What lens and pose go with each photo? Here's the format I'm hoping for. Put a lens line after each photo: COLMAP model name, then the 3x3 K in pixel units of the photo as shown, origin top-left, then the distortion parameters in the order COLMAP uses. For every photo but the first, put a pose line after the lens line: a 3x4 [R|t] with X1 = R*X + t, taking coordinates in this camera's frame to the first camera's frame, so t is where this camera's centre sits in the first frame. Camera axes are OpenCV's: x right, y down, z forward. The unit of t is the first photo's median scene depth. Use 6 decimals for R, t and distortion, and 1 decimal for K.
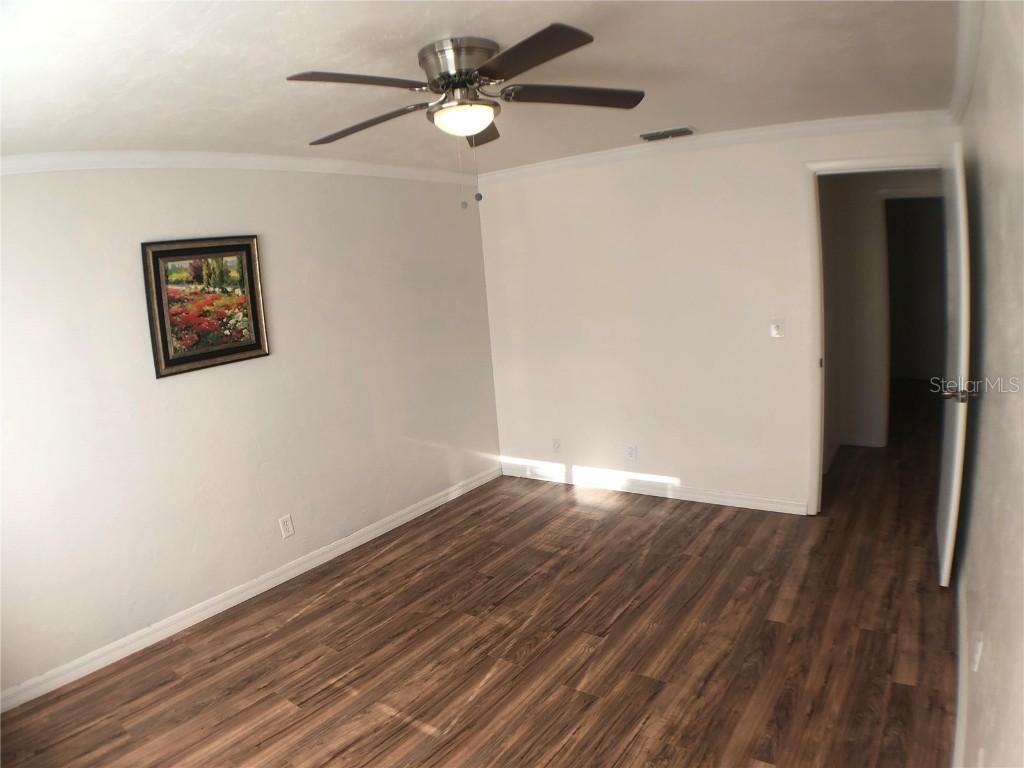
lens RADIAL K [[634.7, 0, 505.2], [0, 634.7, 385.0], [0, 0, 1]] dist [-0.202498, 0.046730]
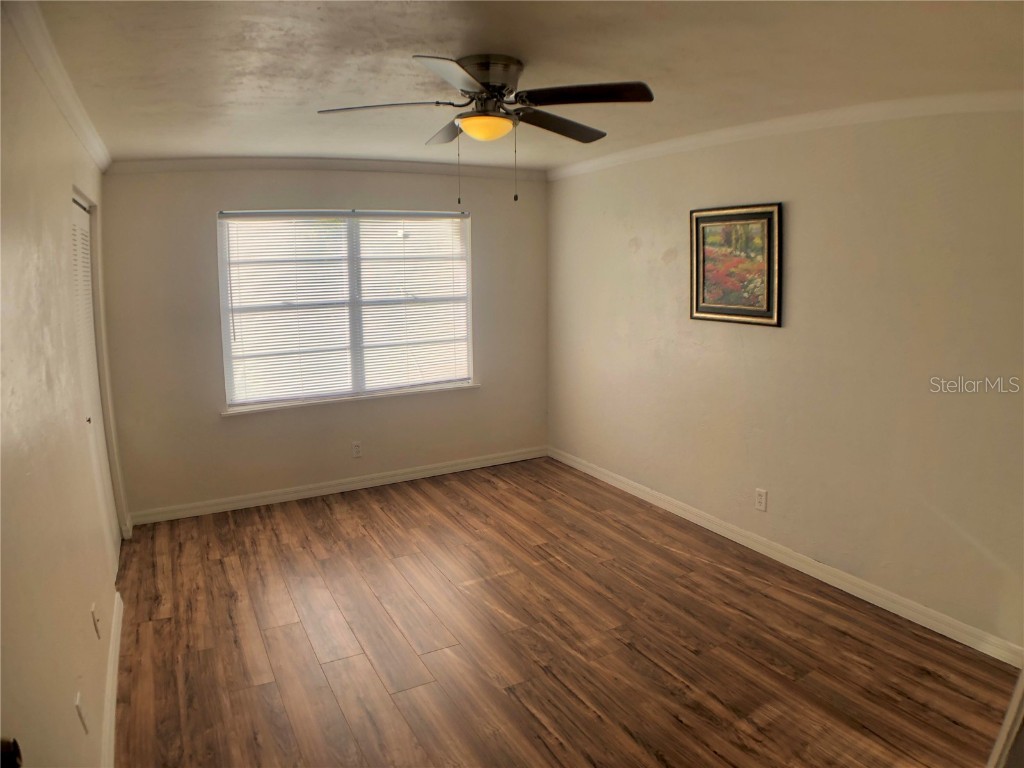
lens RADIAL K [[634.7, 0, 505.2], [0, 634.7, 385.0], [0, 0, 1]] dist [-0.202498, 0.046730]
pose [[-0.414604, 0.259550, -0.872202, 0.725246], [-0.115124, 0.935801, 0.333200, -0.258707], [0.902690, 0.238558, -0.358107, 1.085515]]
